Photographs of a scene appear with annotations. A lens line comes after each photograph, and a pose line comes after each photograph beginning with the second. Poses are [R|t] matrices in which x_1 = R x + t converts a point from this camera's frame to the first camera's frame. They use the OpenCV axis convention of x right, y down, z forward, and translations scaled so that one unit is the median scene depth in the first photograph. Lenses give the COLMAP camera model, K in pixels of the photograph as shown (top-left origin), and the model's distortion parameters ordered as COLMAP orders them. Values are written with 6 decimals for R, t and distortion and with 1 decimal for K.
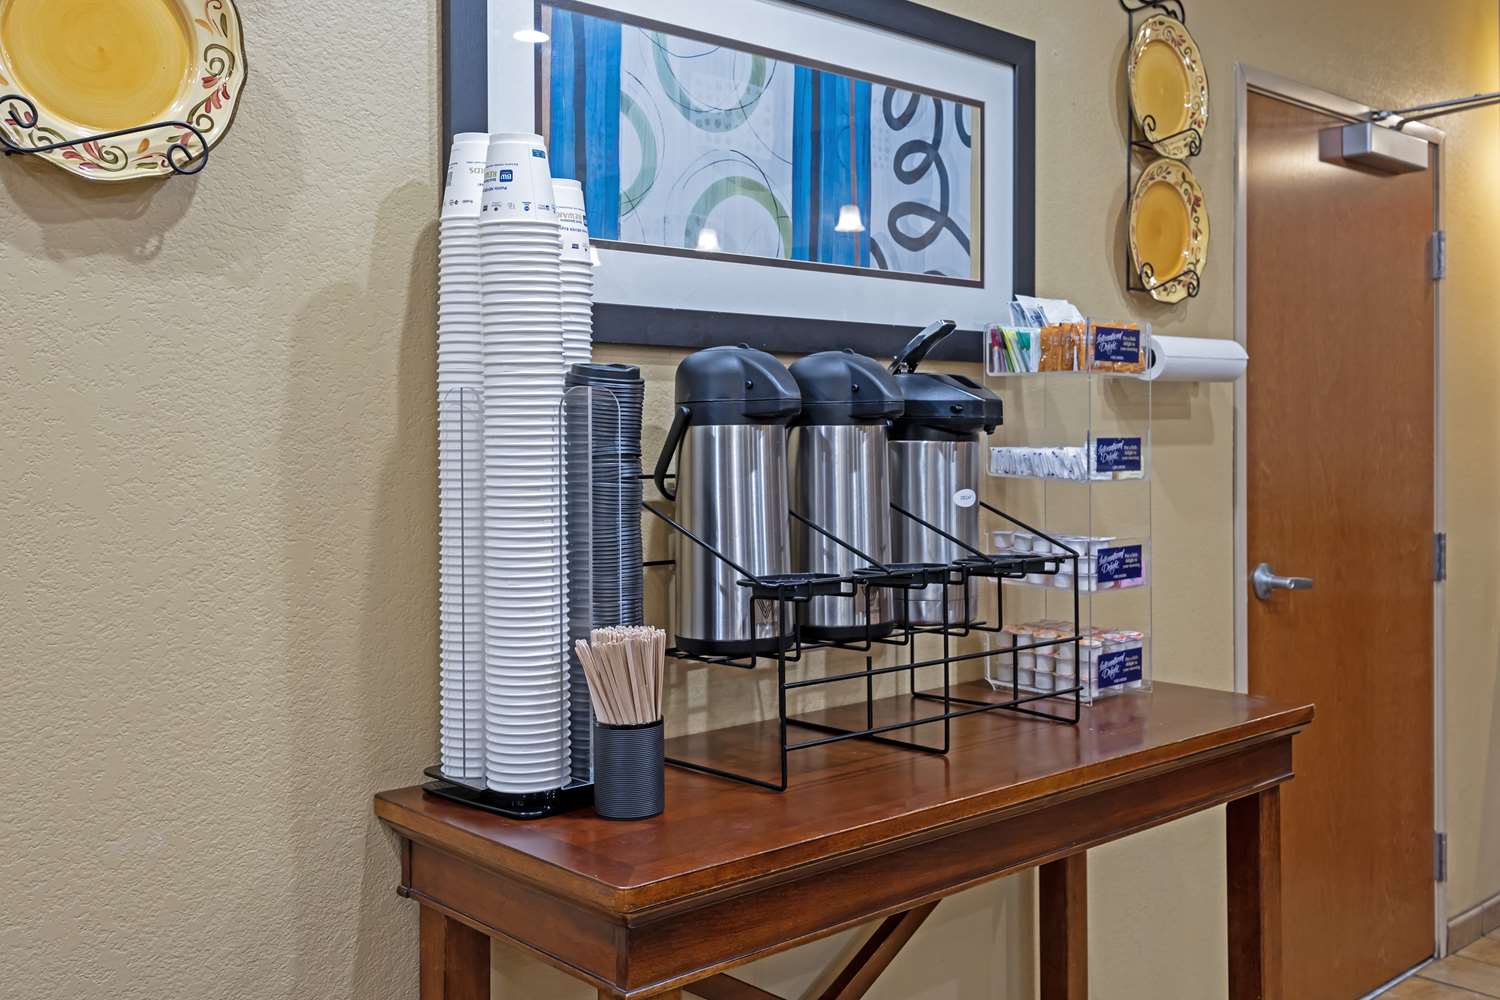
lens RADIAL K [[1382.3, 0, 752.7], [0, 1382.3, 495.3], [0, 0, 1]] dist [0.003150, 0.000000]
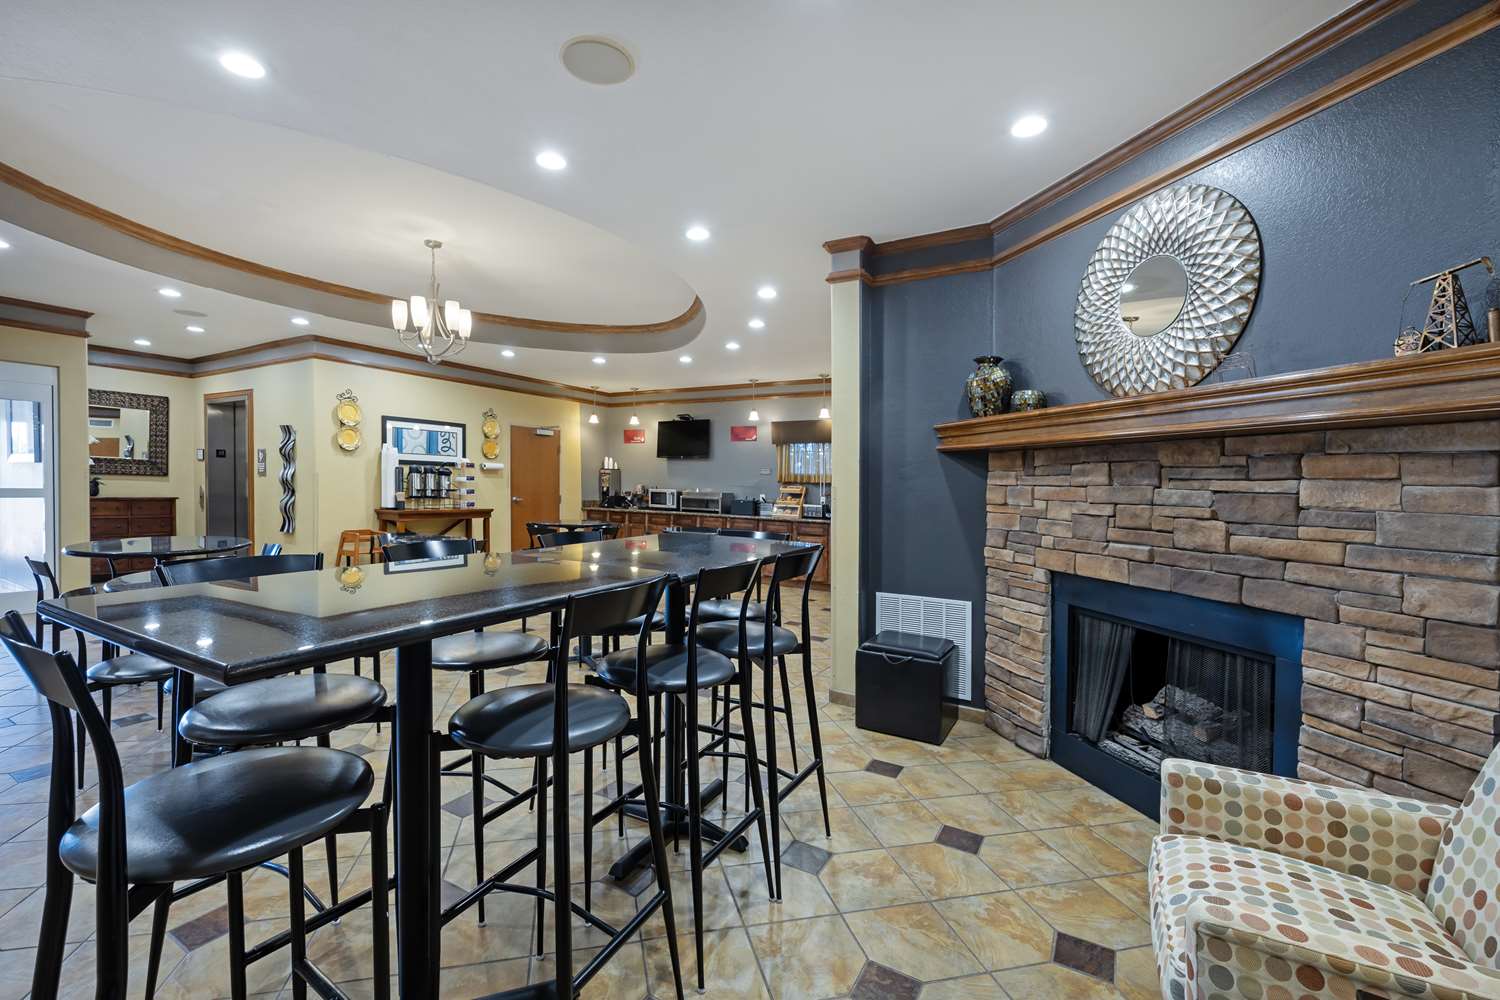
lens RADIAL K [[624.8, 0, 739.1], [0, 624.8, 504.7], [0, 0, 1]] dist [-0.003431, -0.000140]
pose [[0.934583, 0.012781, 0.355514, 0.496677], [-0.009541, 0.999895, -0.010867, 0.173374], [-0.355616, 0.006764, 0.934608, -3.465232]]
